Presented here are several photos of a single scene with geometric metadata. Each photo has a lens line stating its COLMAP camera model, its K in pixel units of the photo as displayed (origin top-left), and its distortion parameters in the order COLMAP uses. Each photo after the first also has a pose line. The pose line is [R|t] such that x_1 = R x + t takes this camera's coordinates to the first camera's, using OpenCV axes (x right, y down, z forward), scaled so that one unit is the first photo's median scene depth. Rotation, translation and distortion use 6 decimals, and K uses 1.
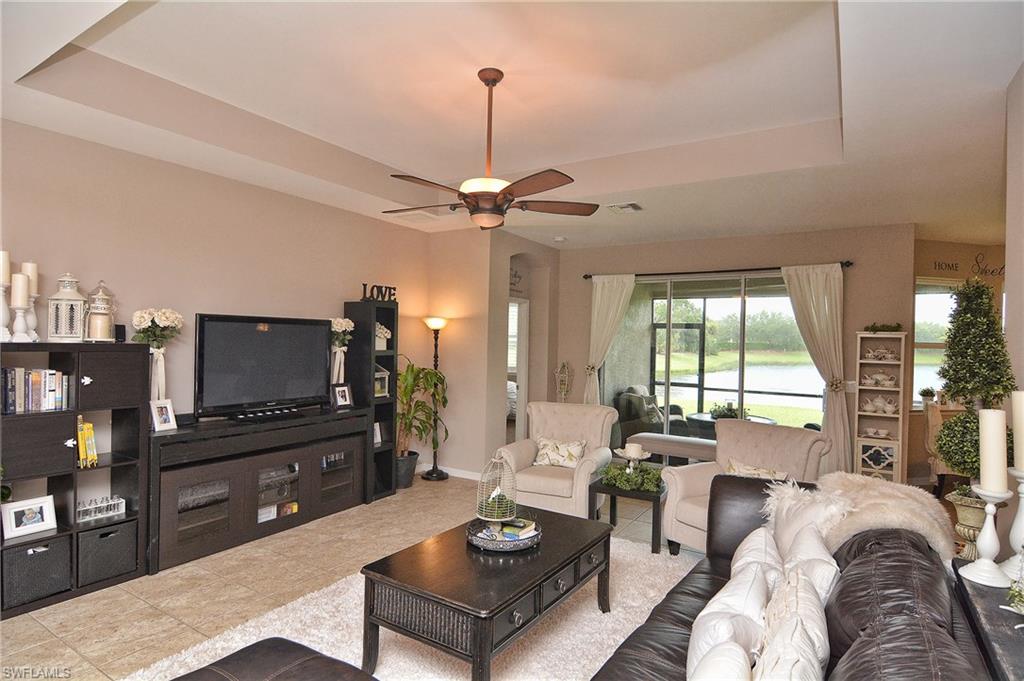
lens RADIAL K [[549.4, 0, 512.0], [0, 549.4, 340.5], [0, 0, 1]] dist [-0.007287, -0.000442]
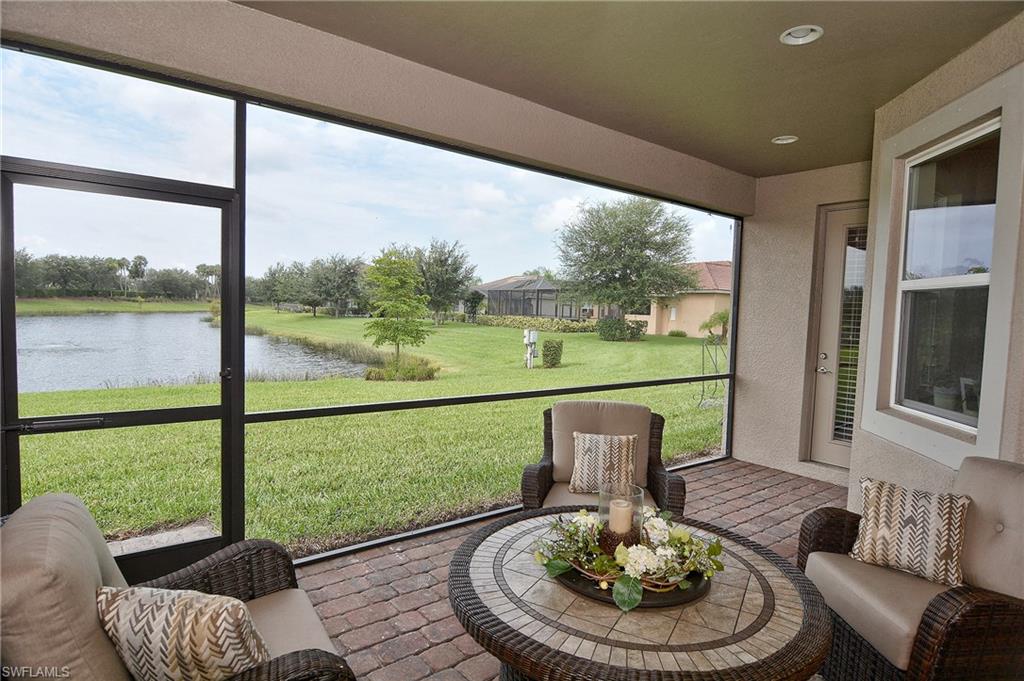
lens RADIAL K [[549.4, 0, 512.0], [0, 549.4, 340.5], [0, 0, 1]] dist [-0.007287, -0.000442]
pose [[0.345715, -0.067530, 0.935906, 0.298743], [-0.023033, 0.996496, 0.080410, 0.044976], [-0.938057, -0.049355, 0.342949, 1.763037]]
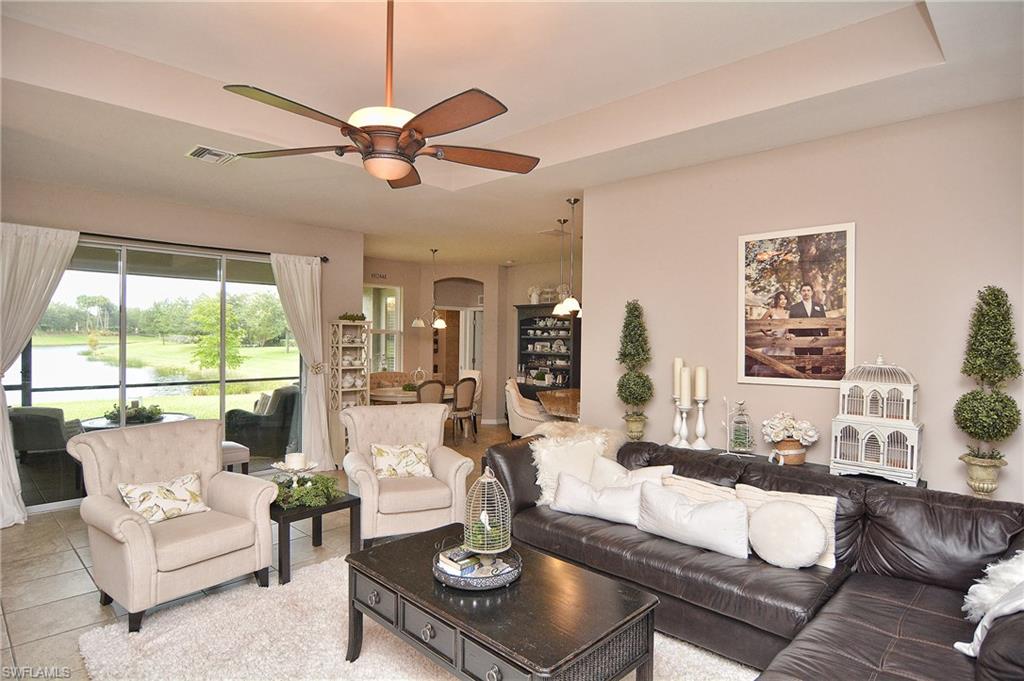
lens RADIAL K [[549.4, 0, 512.0], [0, 549.4, 340.5], [0, 0, 1]] dist [-0.007287, -0.000442]
pose [[0.203860, -0.031835, 0.978482, -0.538944], [-0.005510, 0.999418, 0.033665, -0.016830], [-0.978985, -0.012255, 0.203566, 0.503021]]
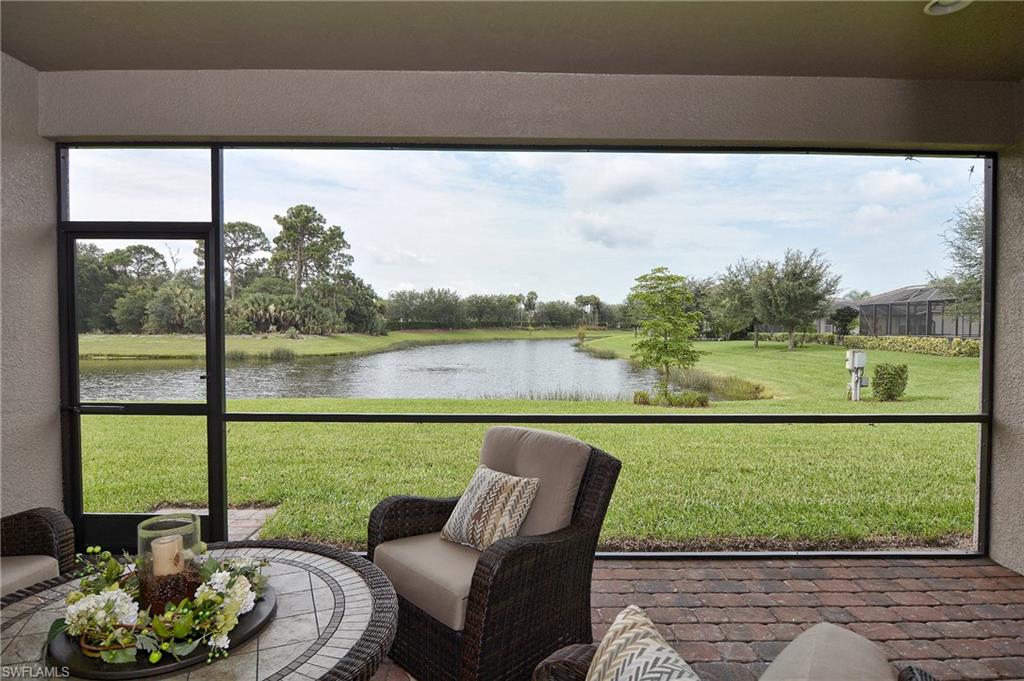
lens RADIAL K [[562.7, 0, 512.0], [0, 562.7, 340.5], [0, 0, 1]] dist [-0.020661, -0.000003]
pose [[0.841741, -0.035257, 0.538729, 0.721761], [0.017635, 0.999128, 0.037834, 0.070083], [-0.539594, -0.022345, 0.841629, 1.414286]]
